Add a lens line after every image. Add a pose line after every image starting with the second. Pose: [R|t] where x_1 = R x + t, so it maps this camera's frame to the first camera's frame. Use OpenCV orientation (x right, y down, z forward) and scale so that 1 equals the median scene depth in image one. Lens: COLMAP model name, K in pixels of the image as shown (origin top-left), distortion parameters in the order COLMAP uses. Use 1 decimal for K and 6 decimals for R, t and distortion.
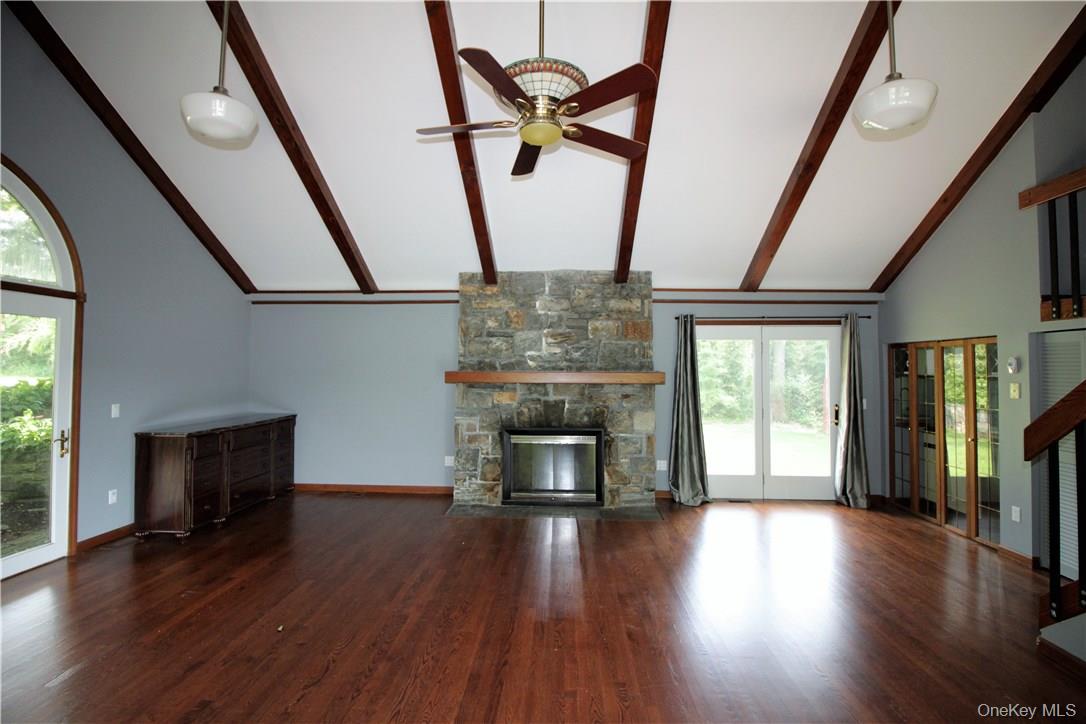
lens RADIAL K [[501.6, 0, 540.7], [0, 501.6, 353.5], [0, 0, 1]] dist [-0.002201, -0.011175]
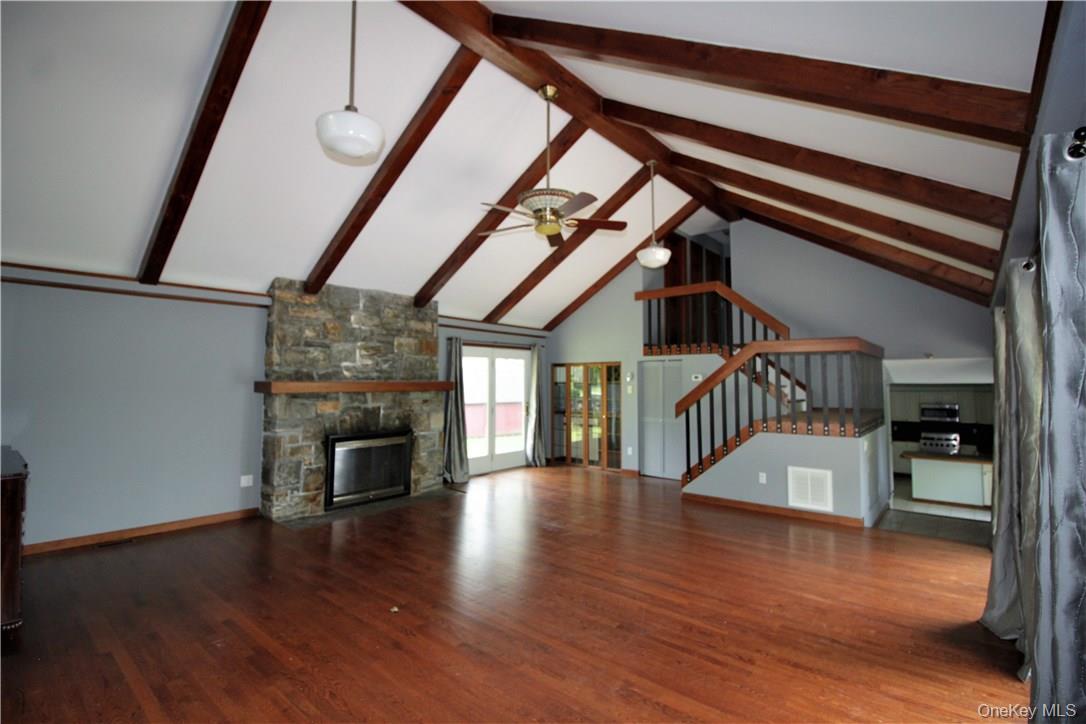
lens RADIAL K [[501.6, 0, 546.4], [0, 501.6, 354.7], [0, 0, 1]] dist [-0.002201, -0.011175]
pose [[0.605445, 0.037667, 0.794995, -0.619025], [-0.022365, 0.999290, -0.030313, 0.002379], [-0.795573, 0.000573, 0.605858, 0.024191]]
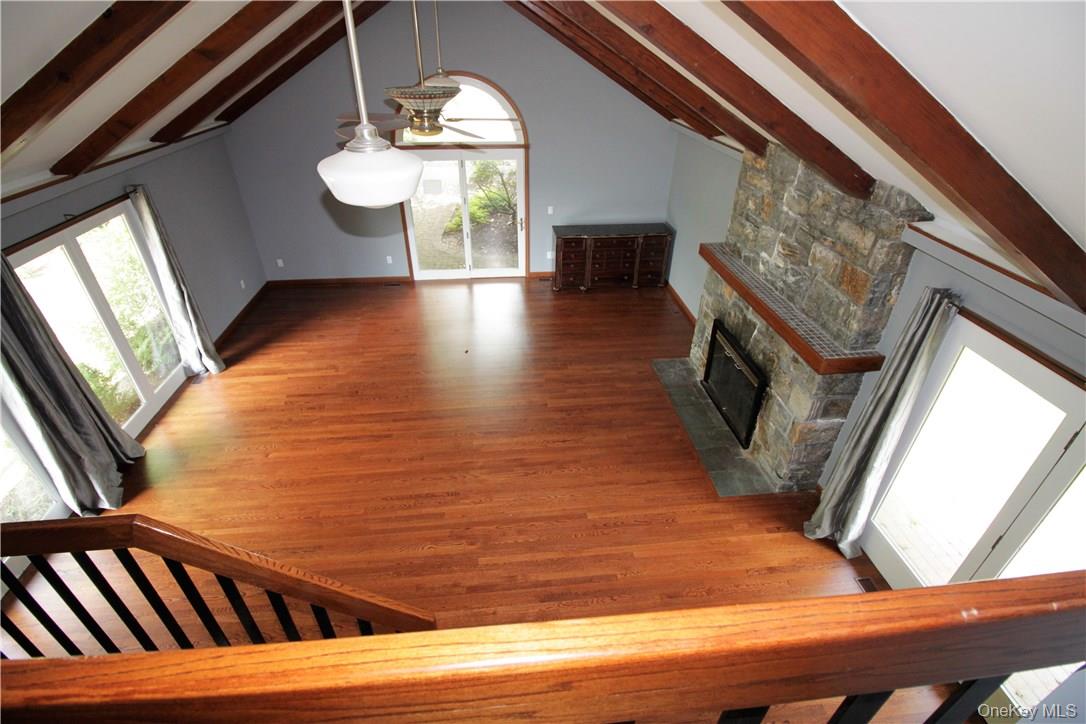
lens RADIAL K [[501.6, 0, 540.5], [0, 501.6, 356.7], [0, 0, 1]] dist [-0.002201, -0.011175]
pose [[0.145675, 0.529133, -0.835941, 0.715128], [0.020945, 0.843116, 0.537324, -0.315556], [0.989111, -0.095784, 0.111738, 0.542619]]
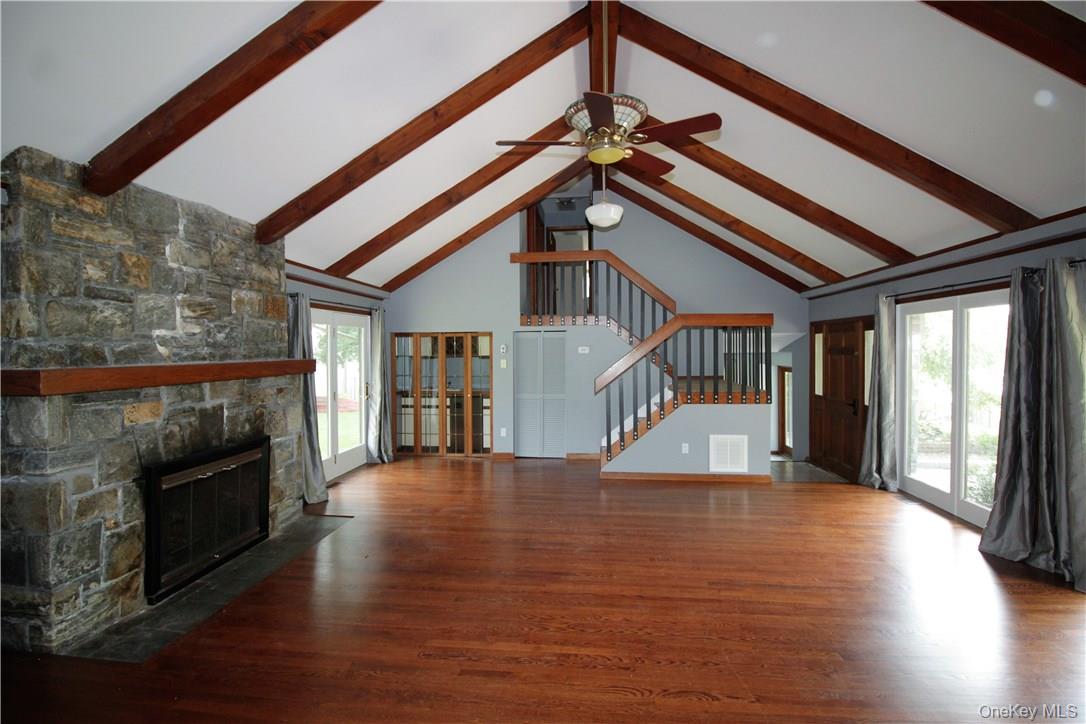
lens RADIAL K [[501.6, 0, 543.7], [0, 501.6, 353.8], [0, 0, 1]] dist [-0.002201, -0.011175]
pose [[0.058215, -0.016186, 0.998173, -0.587994], [-0.022713, 0.999588, 0.017534, 0.003718], [-0.998046, -0.023692, 0.057824, 0.531799]]
